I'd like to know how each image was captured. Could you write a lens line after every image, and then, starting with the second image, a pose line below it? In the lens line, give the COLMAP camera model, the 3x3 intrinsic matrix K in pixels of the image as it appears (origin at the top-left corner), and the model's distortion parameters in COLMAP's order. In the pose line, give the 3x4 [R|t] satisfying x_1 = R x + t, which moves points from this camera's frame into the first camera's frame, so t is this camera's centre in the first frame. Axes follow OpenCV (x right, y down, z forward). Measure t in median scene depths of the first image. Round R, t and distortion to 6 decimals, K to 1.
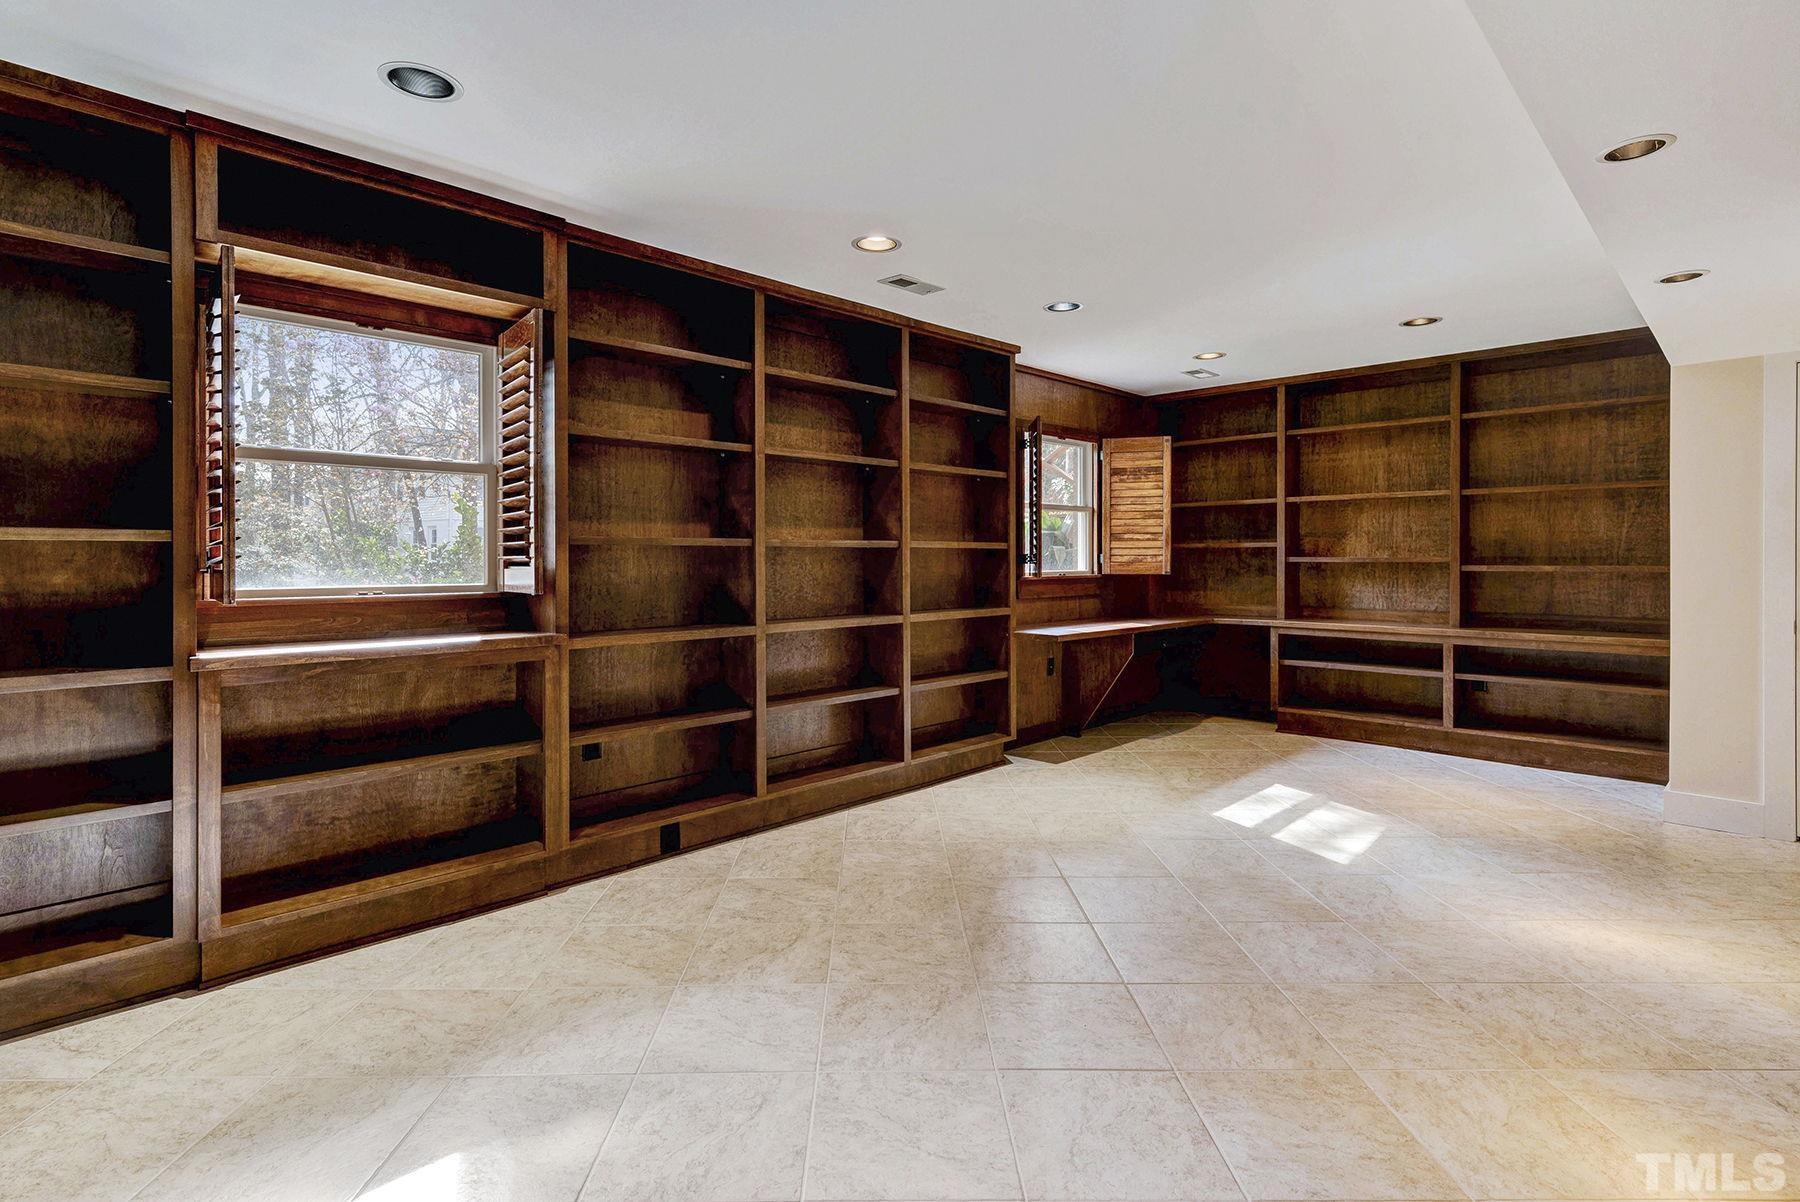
lens RADIAL K [[889.4, 0, 876.3], [0, 889.4, 562.3], [0, 0, 1]] dist [-0.002680, 0.000064]
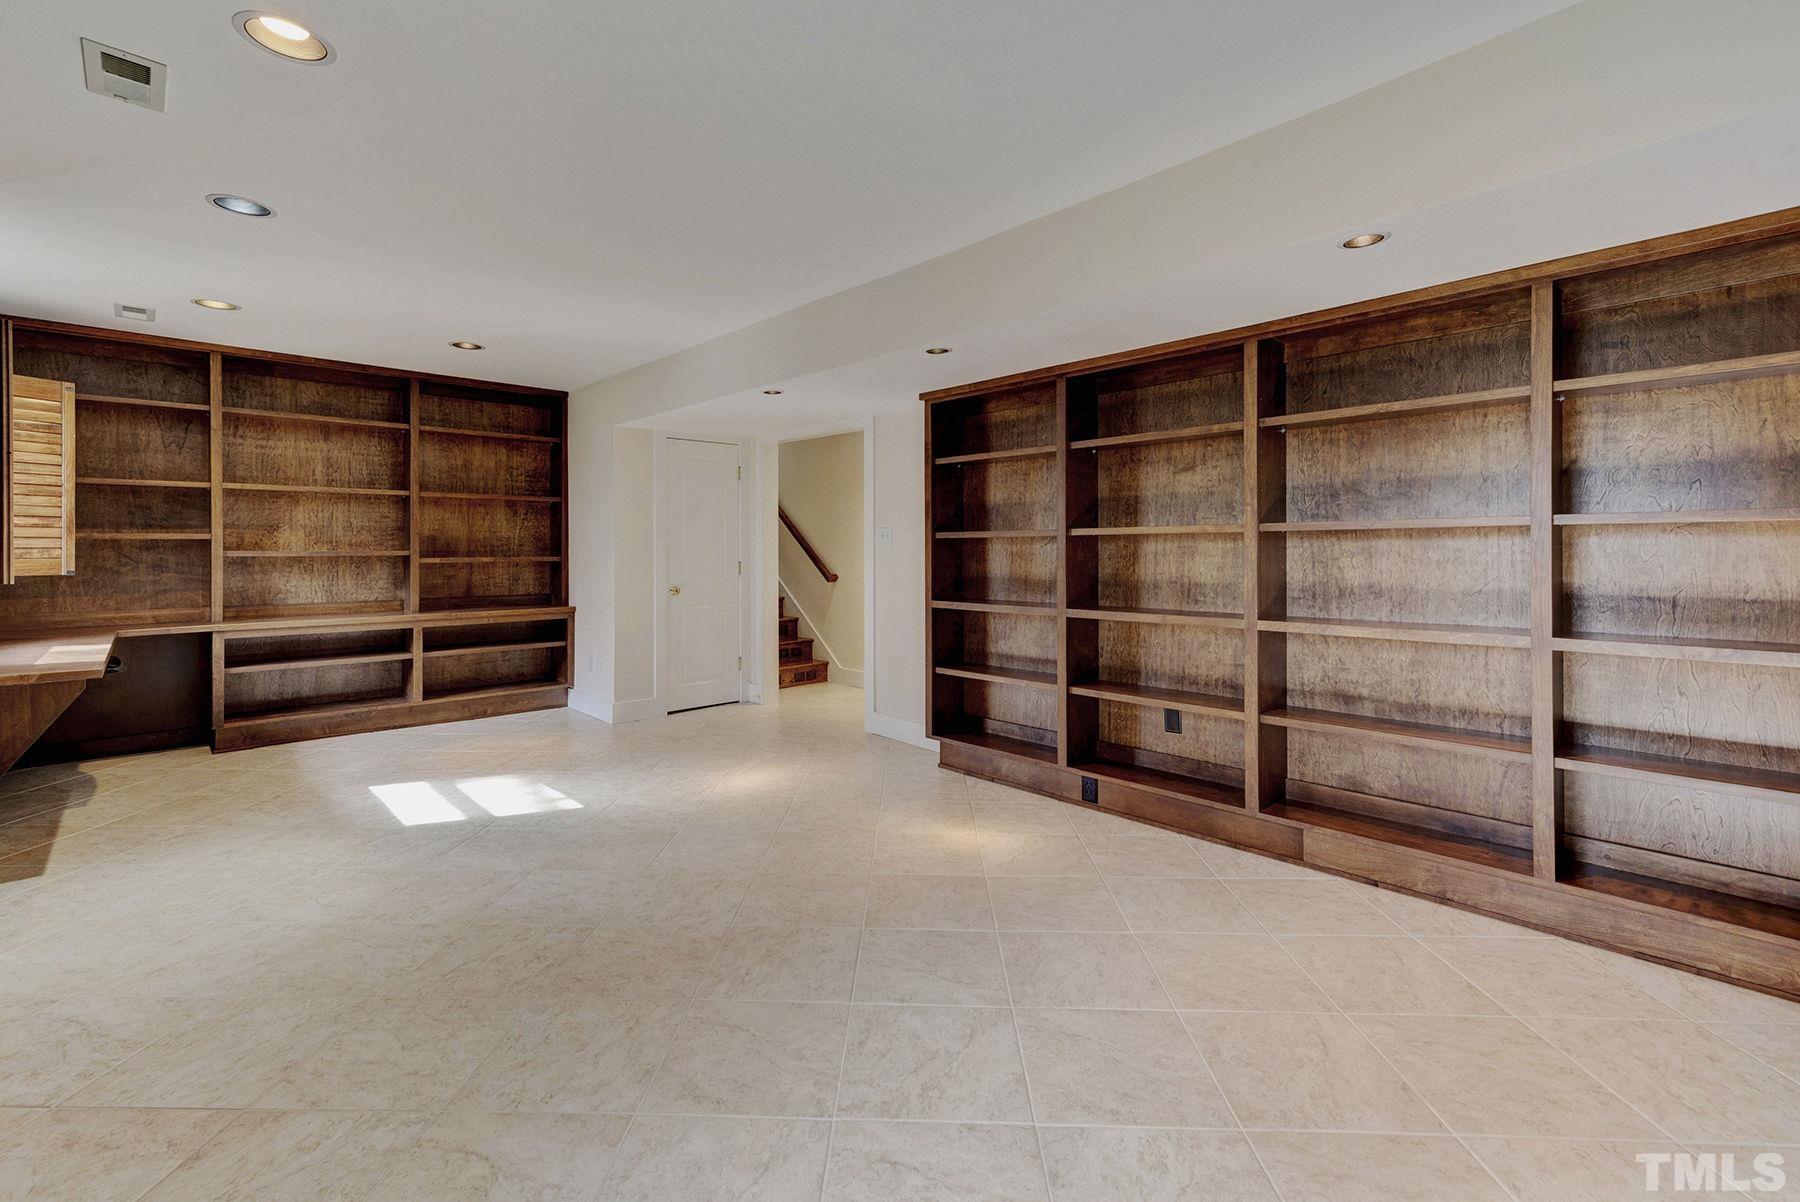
lens RADIAL K [[791.5, 0, 898.3], [0, 791.5, 547.9], [0, 0, 1]] dist [0.002239, 0.000494]
pose [[0.025558, 0.004798, 0.999662, -0.318943], [0.009174, 0.999945, -0.005033, 0.001122], [-0.999631, 0.009299, 0.025513, 0.335275]]
